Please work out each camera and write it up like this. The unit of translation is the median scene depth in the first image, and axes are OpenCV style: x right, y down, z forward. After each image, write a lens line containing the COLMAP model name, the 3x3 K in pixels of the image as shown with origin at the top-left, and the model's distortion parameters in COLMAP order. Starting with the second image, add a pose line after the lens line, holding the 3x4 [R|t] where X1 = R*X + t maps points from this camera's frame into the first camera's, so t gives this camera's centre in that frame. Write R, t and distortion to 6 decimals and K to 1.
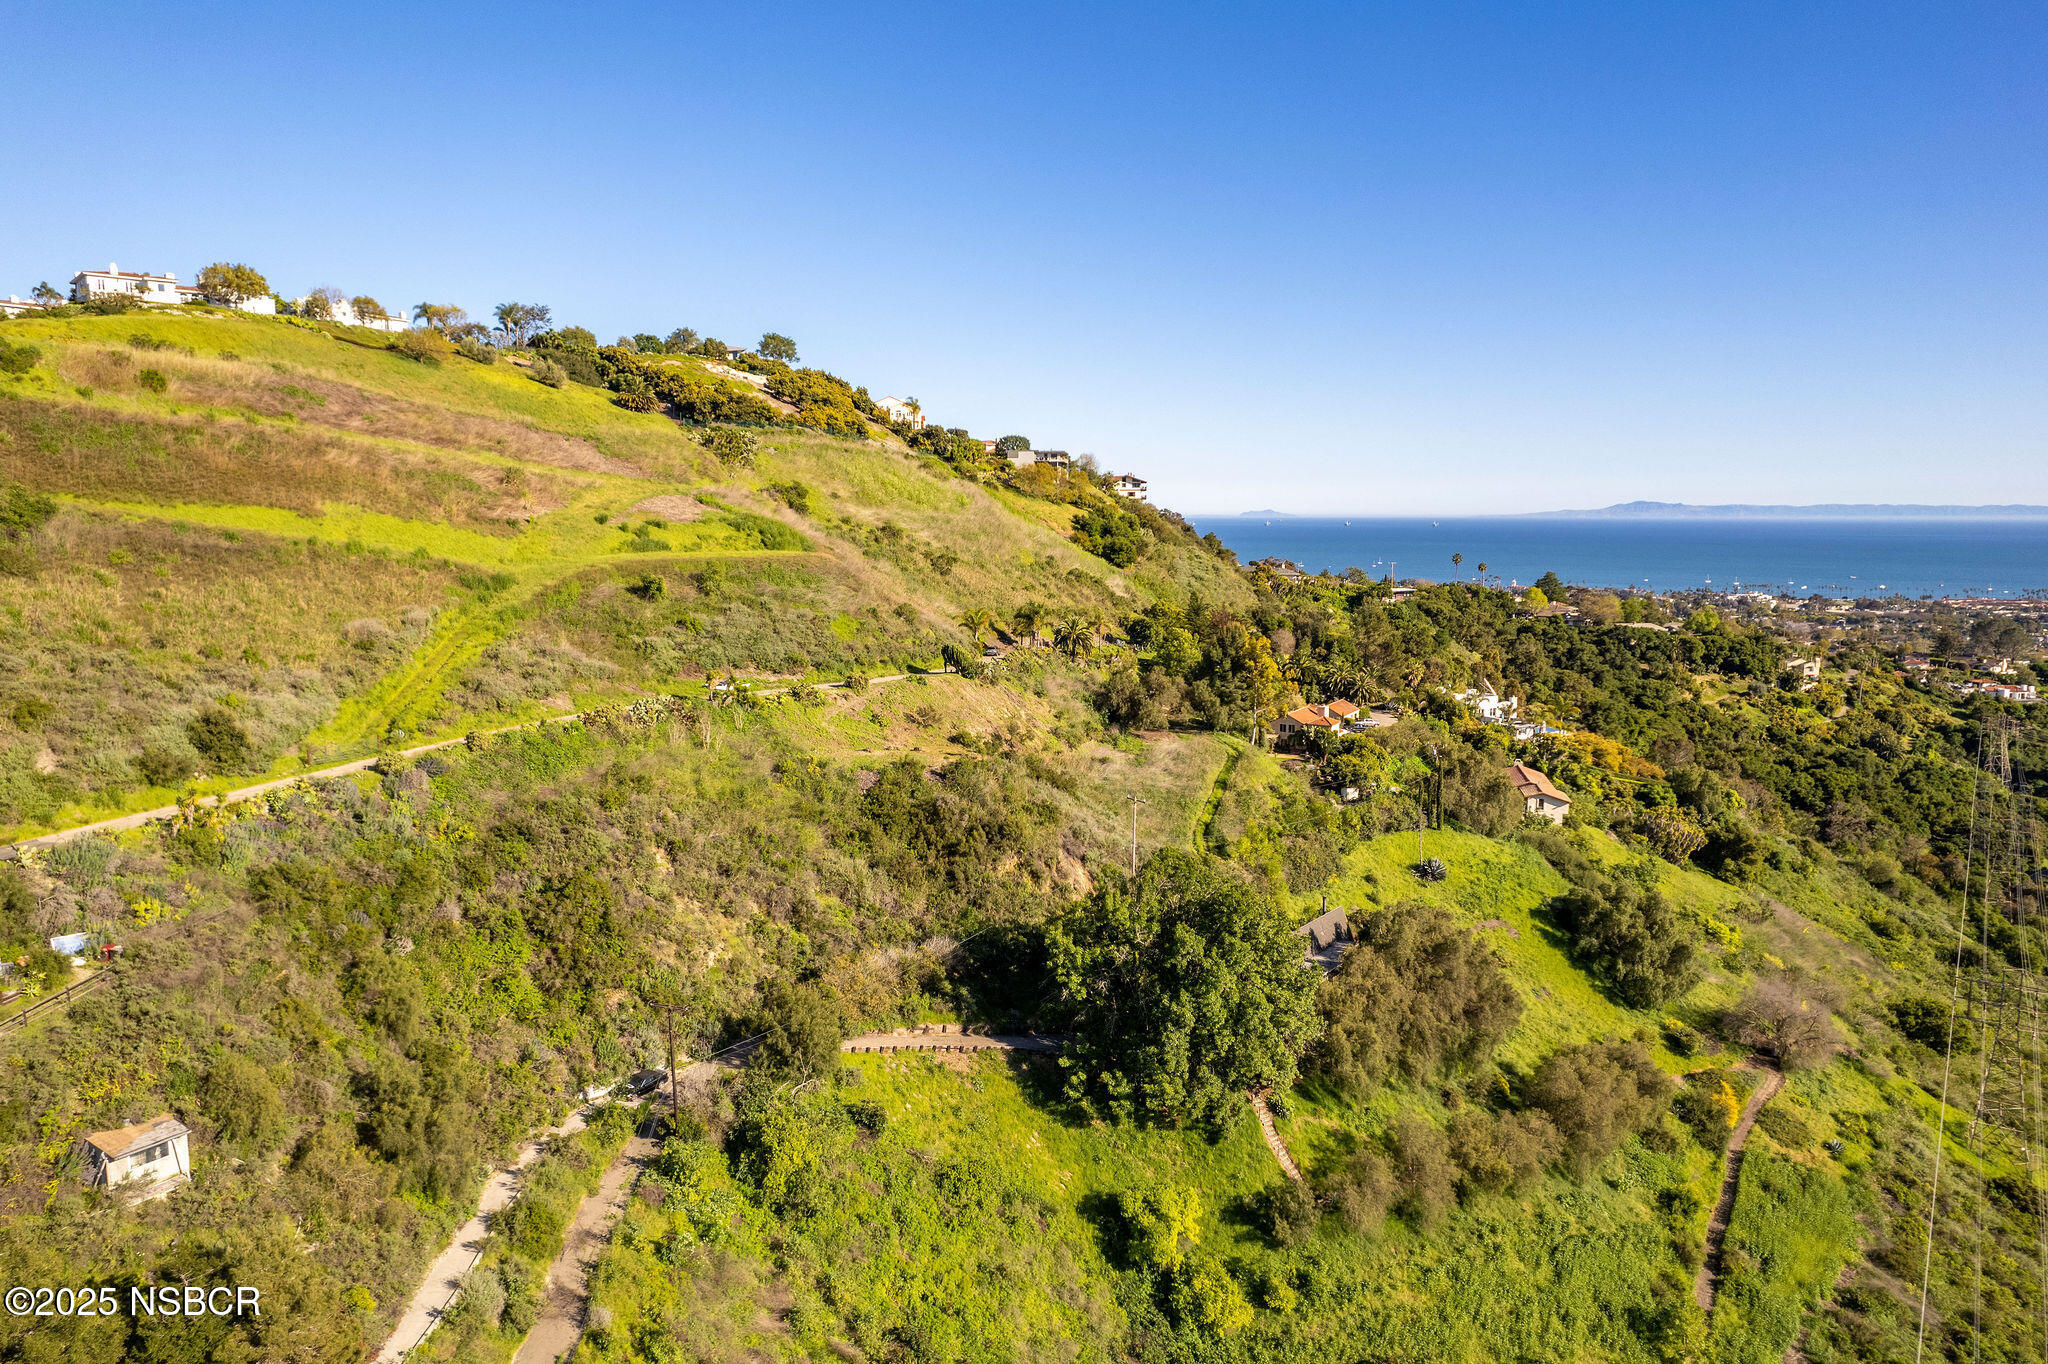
lens RADIAL K [[1326.9, 0, 1028.7], [0, 1326.9, 694.0], [0, 0, 1]] dist [-0.079989, 0.066392]
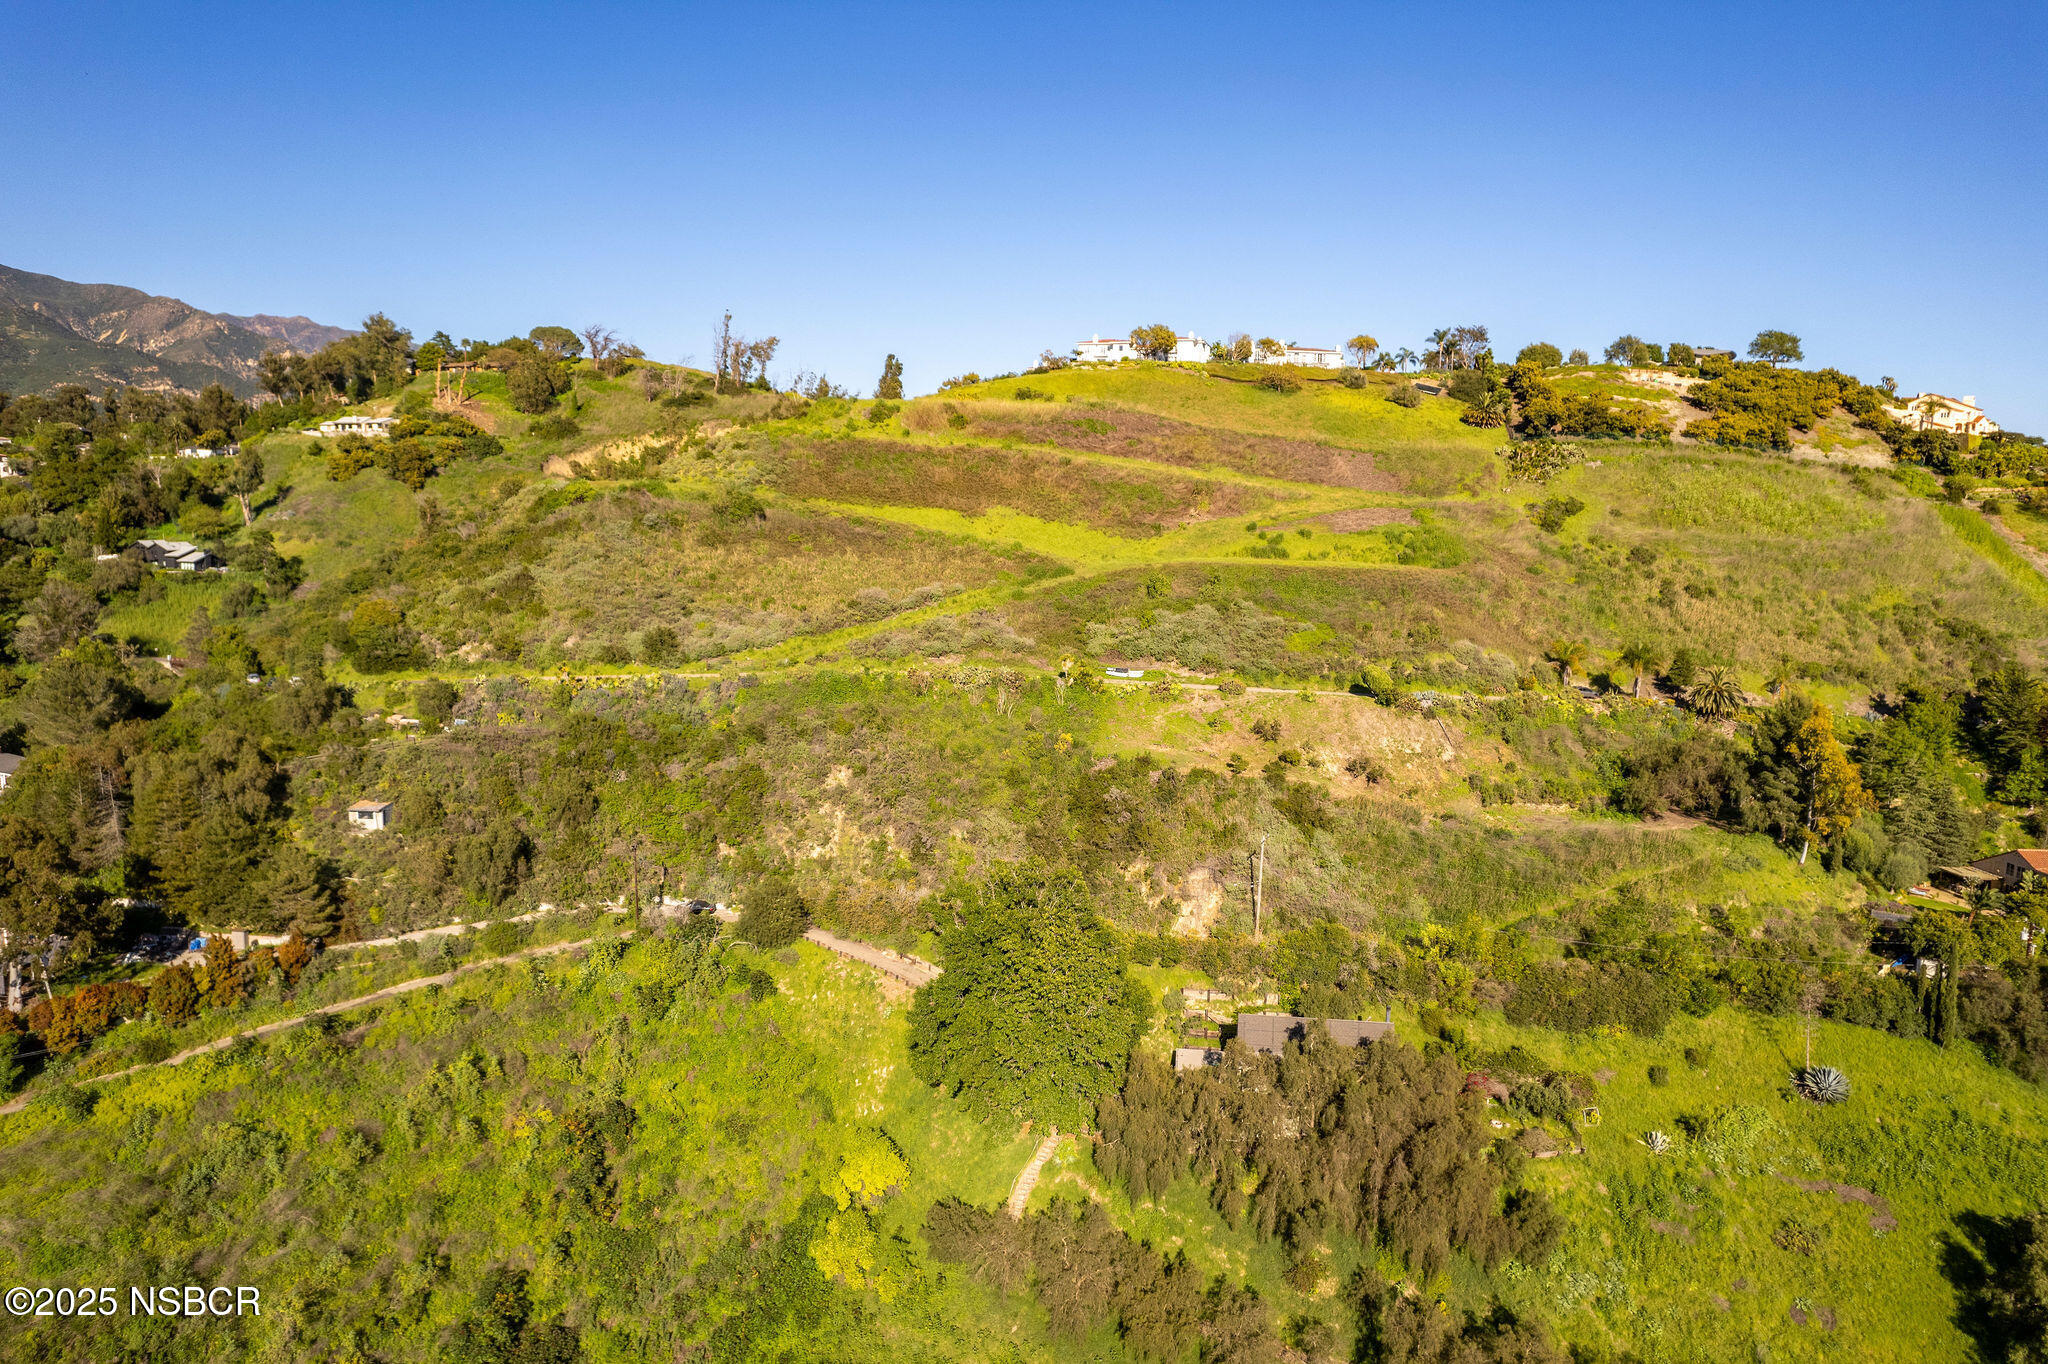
lens RADIAL K [[1316.7, 0, 1027.2], [0, 1316.7, 679.9], [0, 0, 1]] dist [-0.079579, 0.071995]
pose [[0.517474, 0.120129, -0.847225, 0.630232], [-0.139195, 0.988727, 0.055174, -0.047016], [0.844302, 0.089378, 0.528362, 0.309212]]
